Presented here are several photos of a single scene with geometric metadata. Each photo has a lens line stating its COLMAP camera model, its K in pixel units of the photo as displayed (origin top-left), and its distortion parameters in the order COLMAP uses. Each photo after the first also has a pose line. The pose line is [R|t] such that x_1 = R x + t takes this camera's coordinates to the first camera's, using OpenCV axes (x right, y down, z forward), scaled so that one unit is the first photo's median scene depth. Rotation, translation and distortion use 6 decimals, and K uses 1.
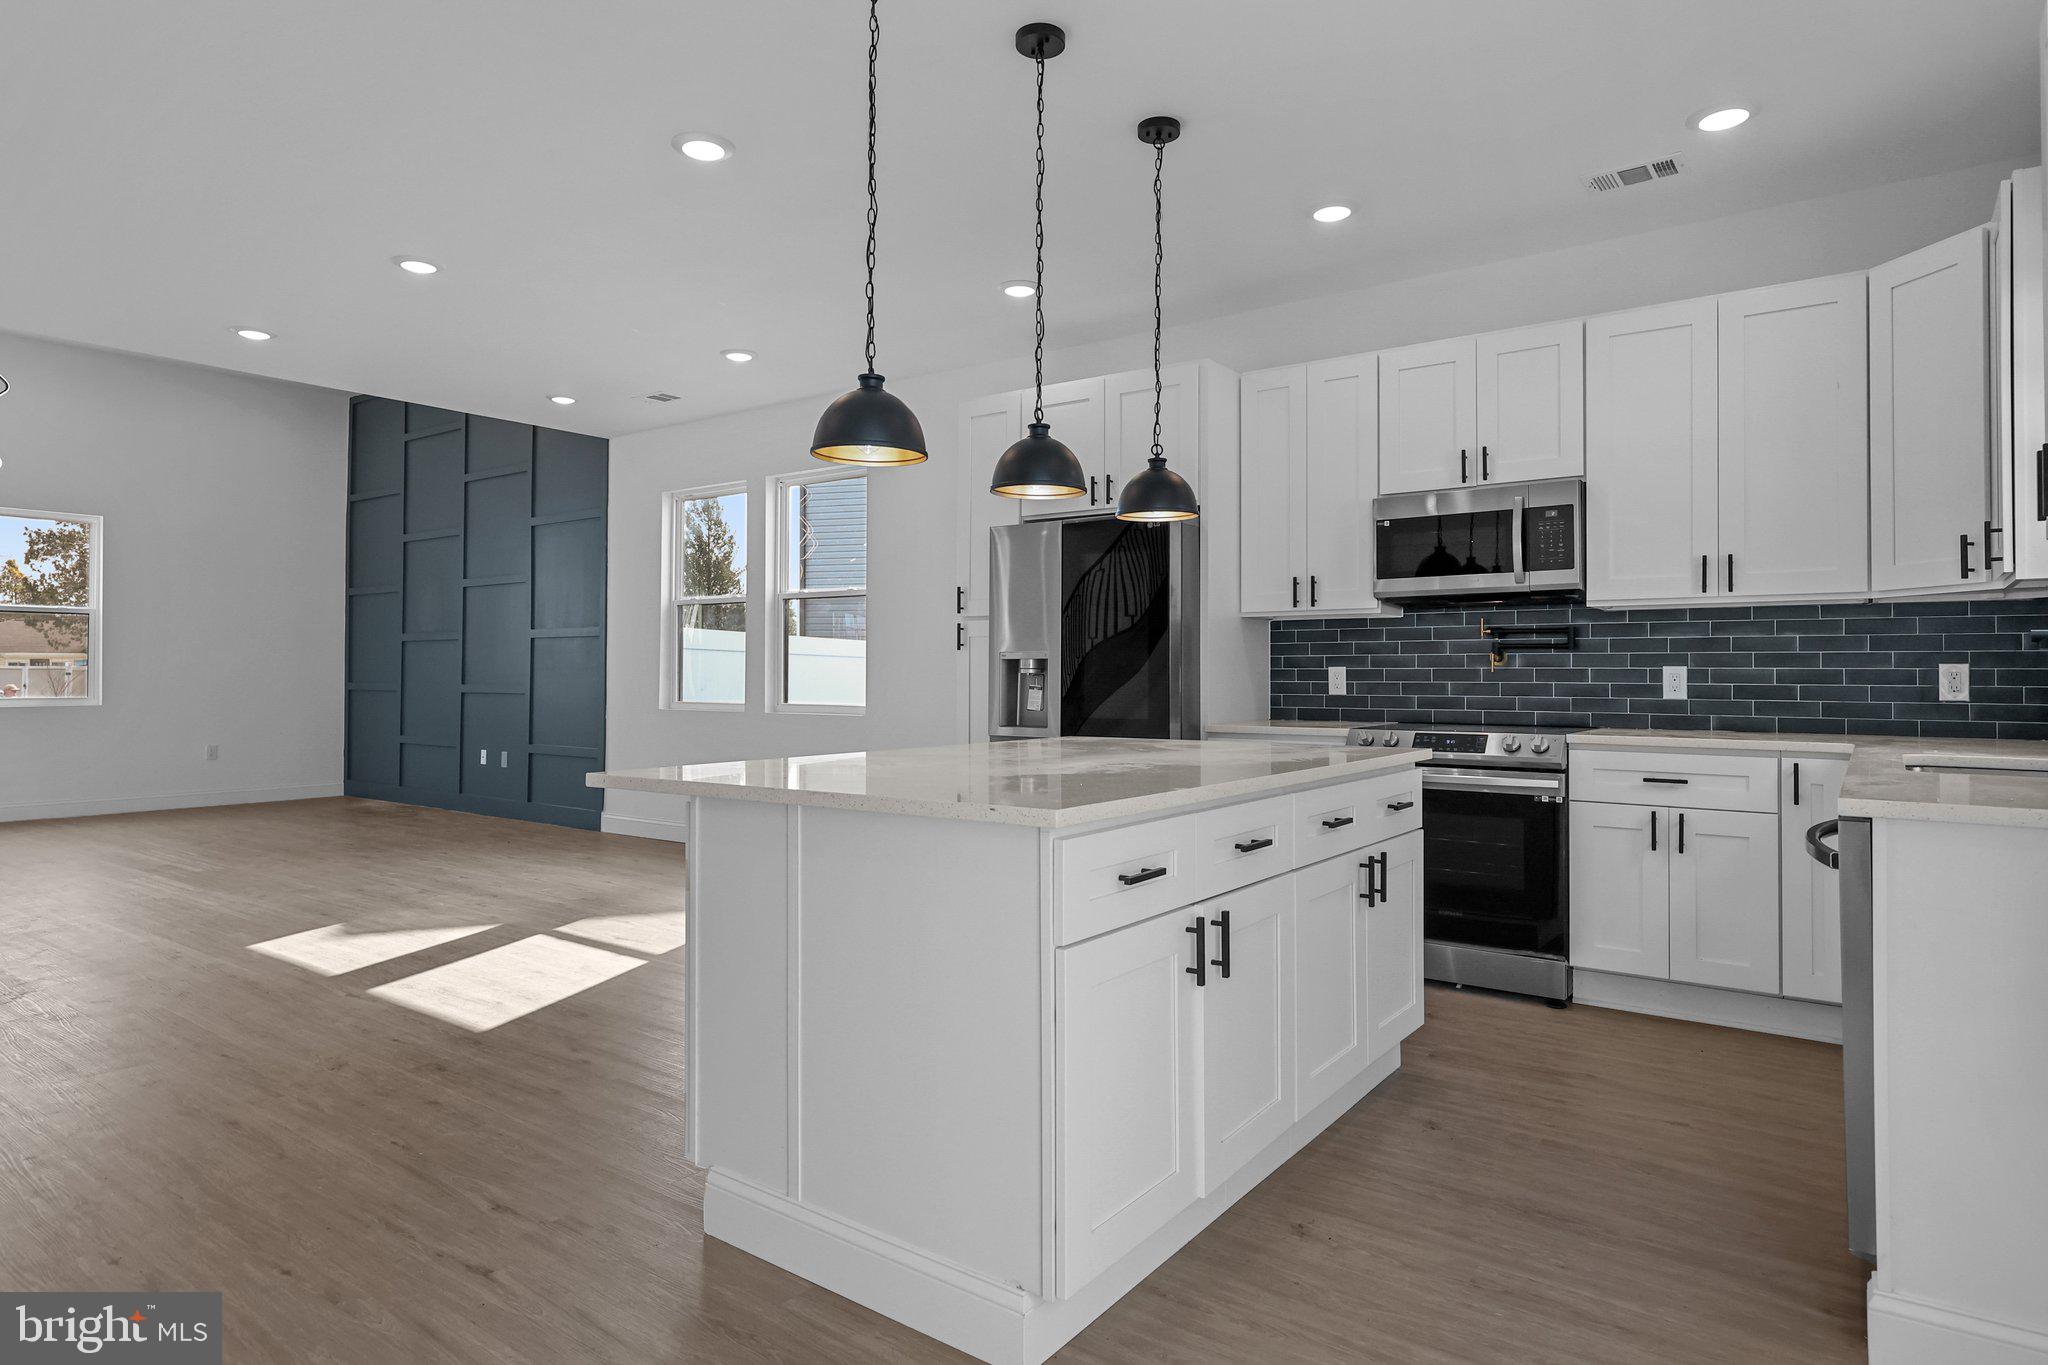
lens RADIAL K [[1168.6, 0, 1026.7], [0, 1168.6, 657.3], [0, 0, 1]] dist [-0.000365, 0.000854]
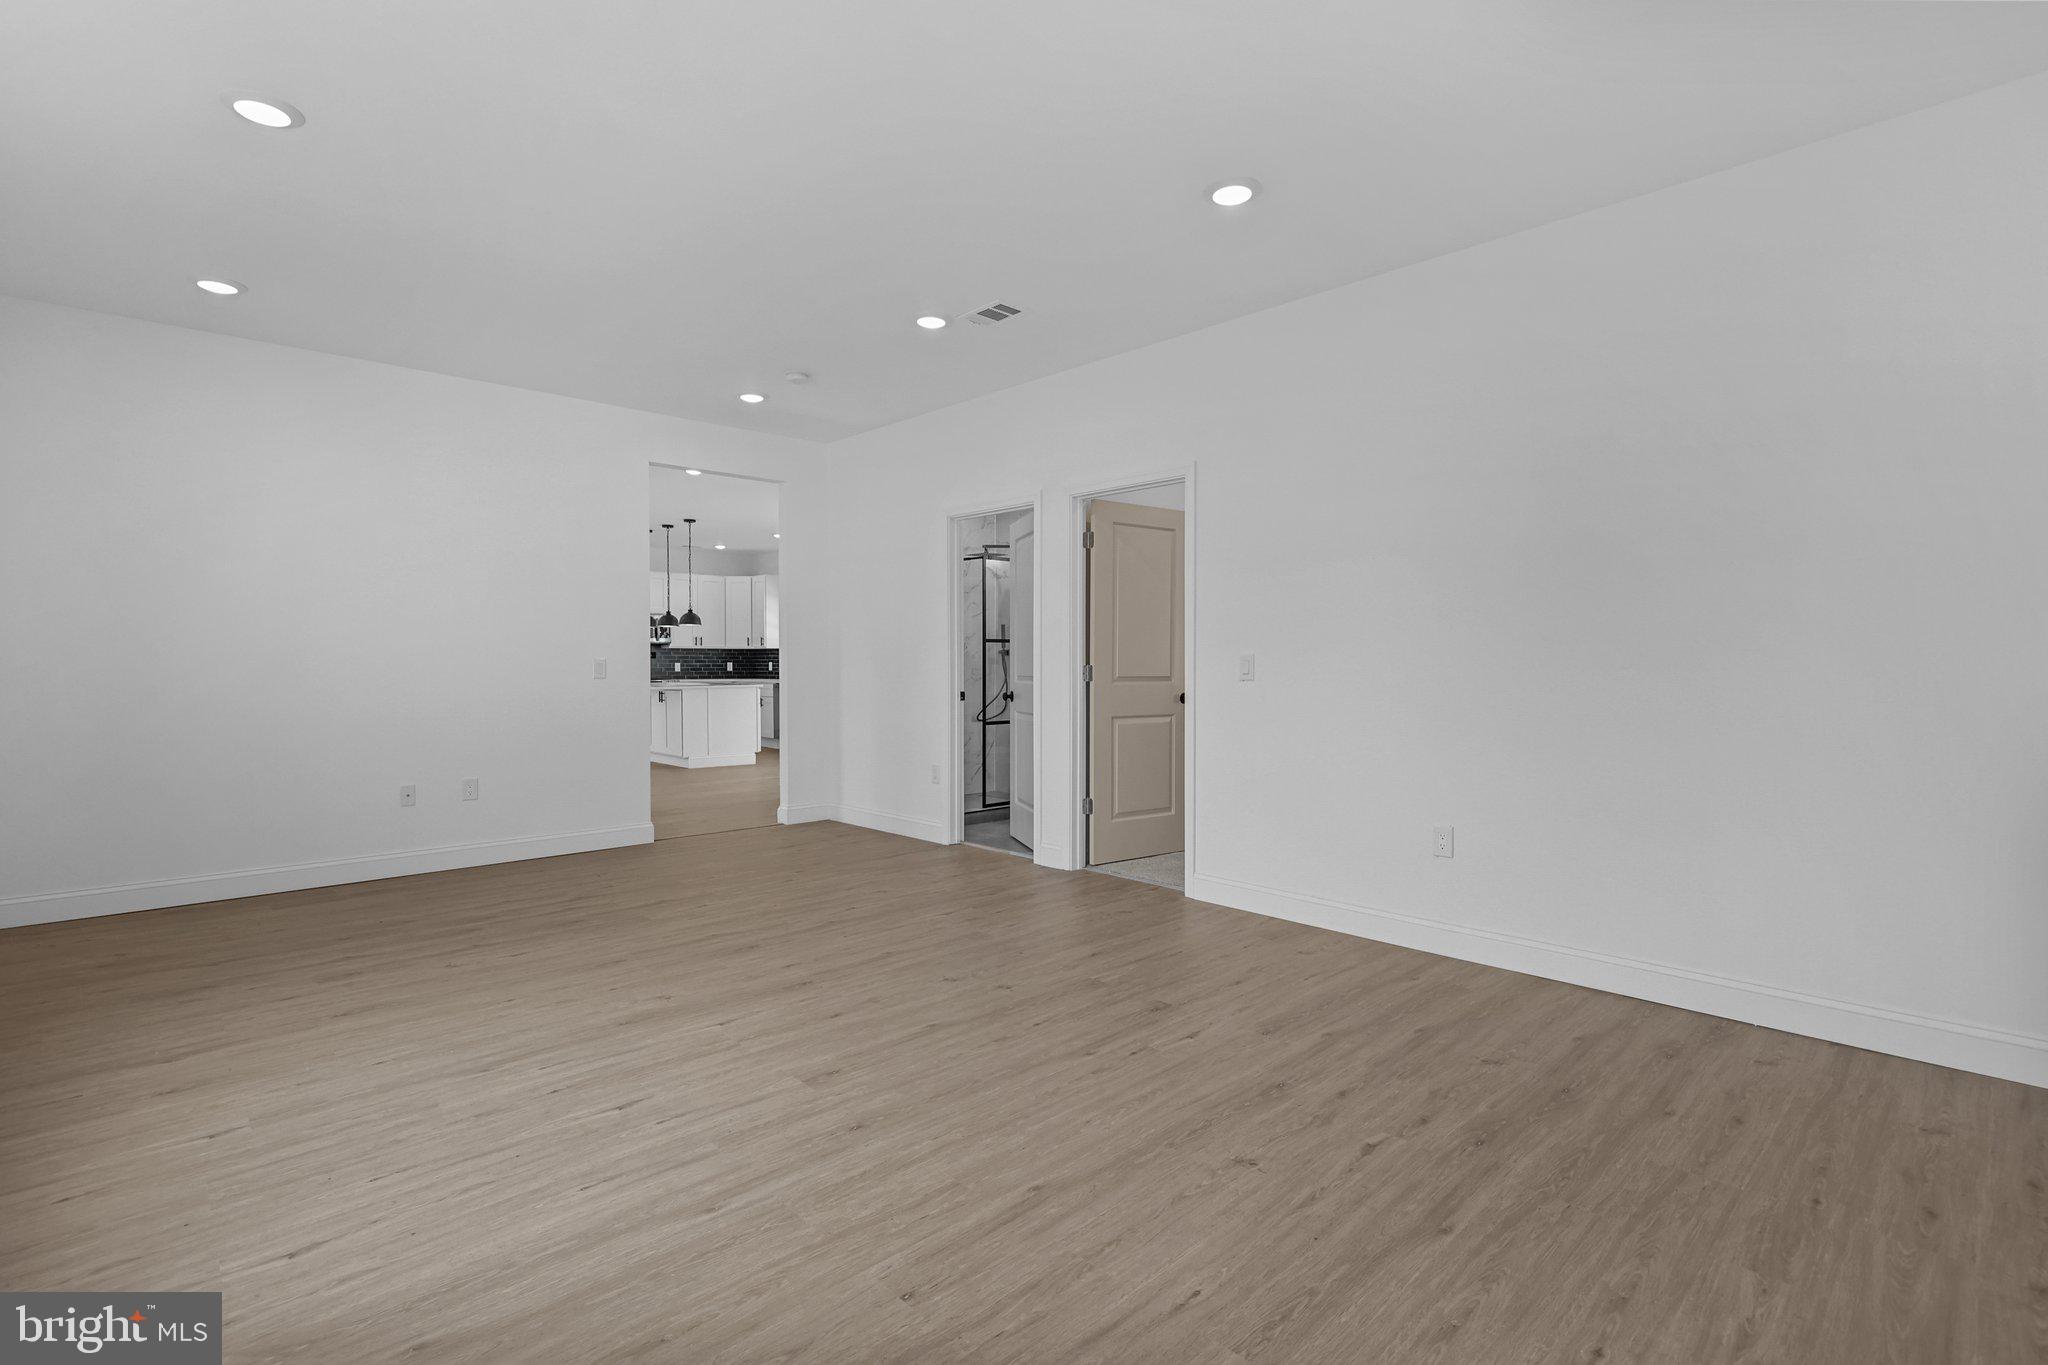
lens RADIAL K [[1028.9, 0, 1026.3], [0, 1028.9, 650.9], [0, 0, 1]] dist [0.000552, 0.000021]
pose [[0.223692, 0.008117, 0.974626, -2.575143], [-0.010579, 0.999927, -0.005900, -0.025236], [-0.974603, -0.008991, 0.223761, -0.922408]]
